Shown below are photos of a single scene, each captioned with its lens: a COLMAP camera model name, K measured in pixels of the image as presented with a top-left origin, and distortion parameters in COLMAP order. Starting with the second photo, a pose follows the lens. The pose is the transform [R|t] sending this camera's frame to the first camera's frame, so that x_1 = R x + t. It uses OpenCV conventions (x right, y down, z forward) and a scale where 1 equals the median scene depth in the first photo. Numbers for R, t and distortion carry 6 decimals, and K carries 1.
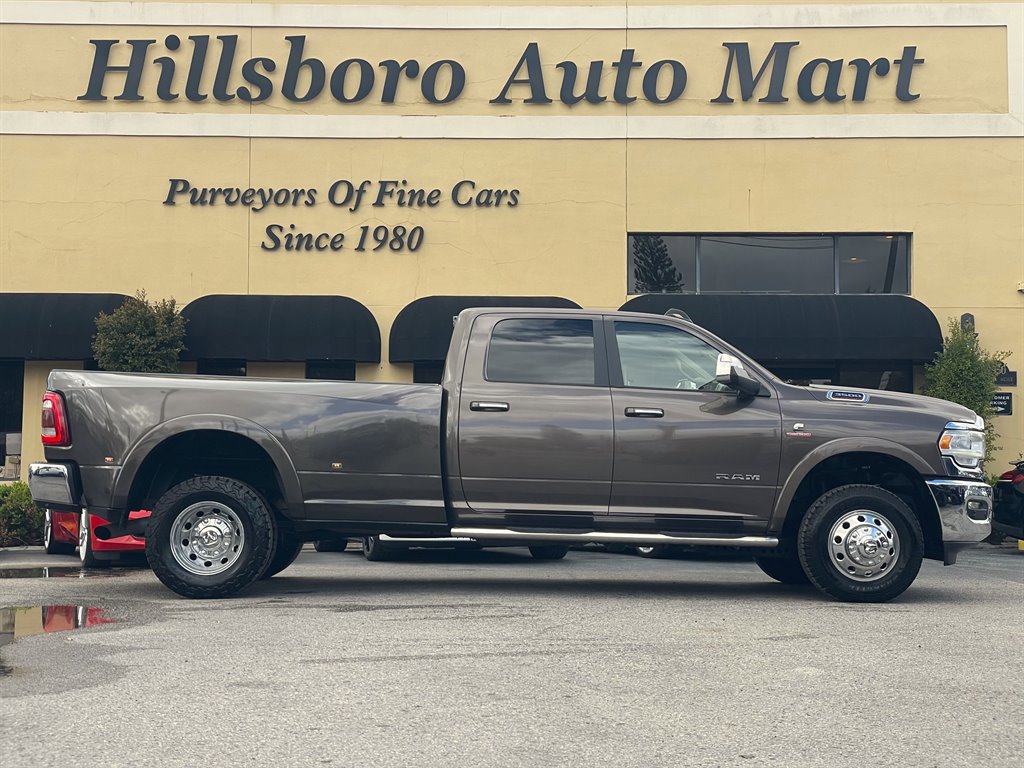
lens RADIAL K [[1523.7, 0, 505.2], [0, 1523.7, 364.9], [0, 0, 1]] dist [0.220560, -0.614489]
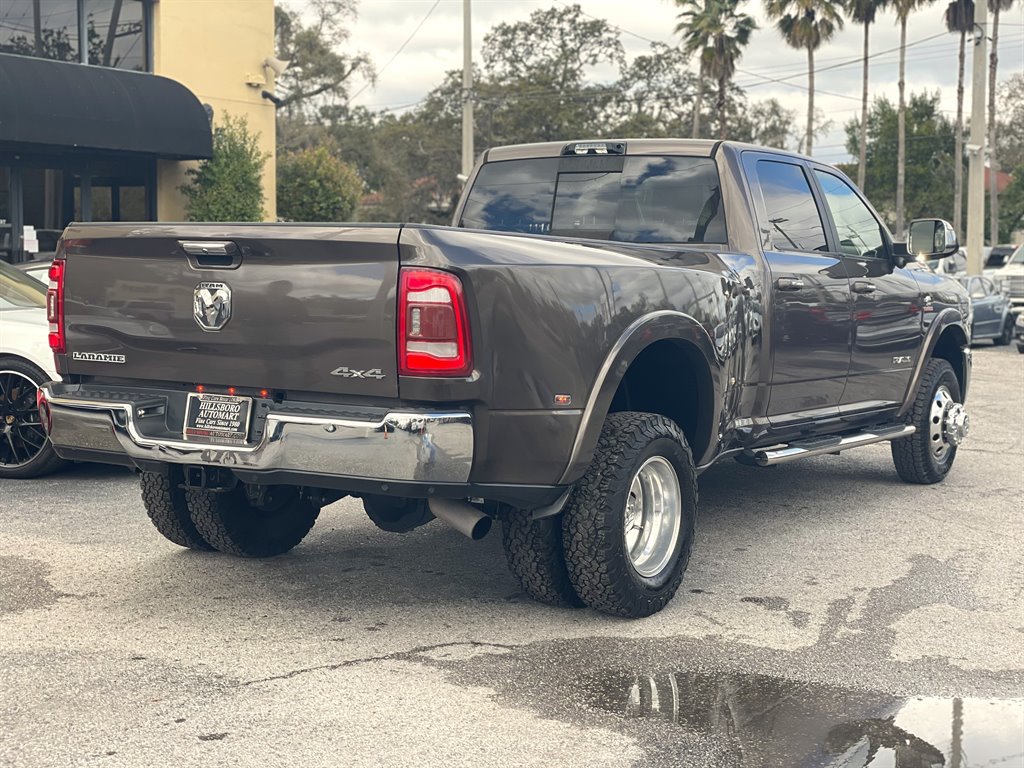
lens RADIAL K [[1523.7, 0, 505.2], [0, 1523.7, 364.9], [0, 0, 1]] dist [0.220560, -0.614489]
pose [[0.542842, -0.061990, 0.837544, -0.705682], [-0.076412, 0.989490, 0.122762, -0.015266], [-0.836351, -0.130639, 0.532400, 0.713860]]
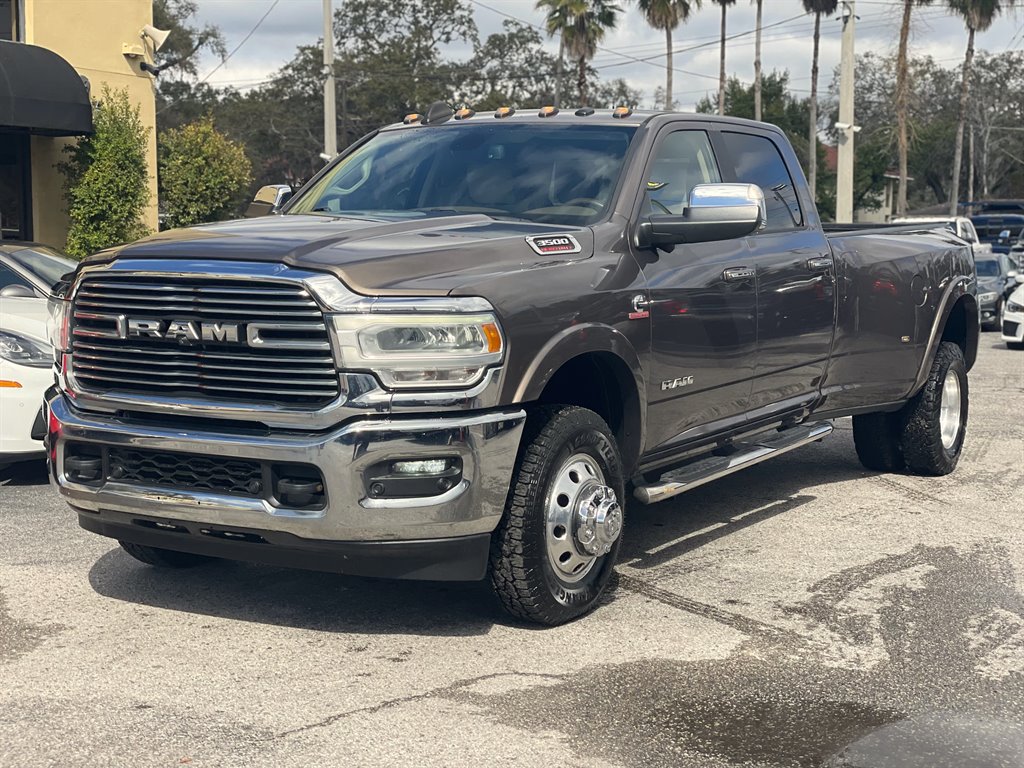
lens RADIAL K [[1520.2, 0, 500.8], [0, 1520.2, 383.0], [0, 0, 1]] dist [0.236885, -0.677395]
pose [[0.458435, -0.090517, 0.884106, -0.684397], [-0.074315, 0.987411, 0.139629, -0.007897], [-0.885615, -0.129713, 0.445938, 0.800701]]
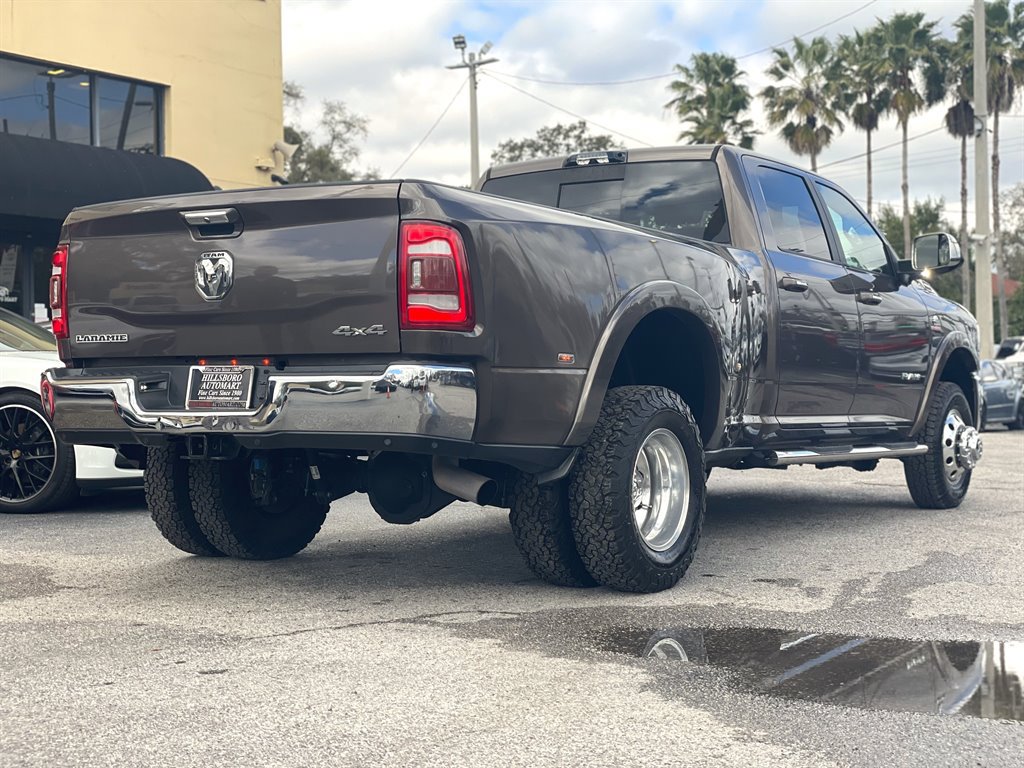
lens RADIAL K [[1523.7, 0, 505.2], [0, 1523.7, 364.9], [0, 0, 1]] dist [0.220560, -0.614489]
pose [[0.549158, -0.005293, 0.835702, -0.703182], [-0.058606, 0.997274, 0.044828, 0.040023], [-0.833661, -0.073595, 0.547351, 0.706965]]
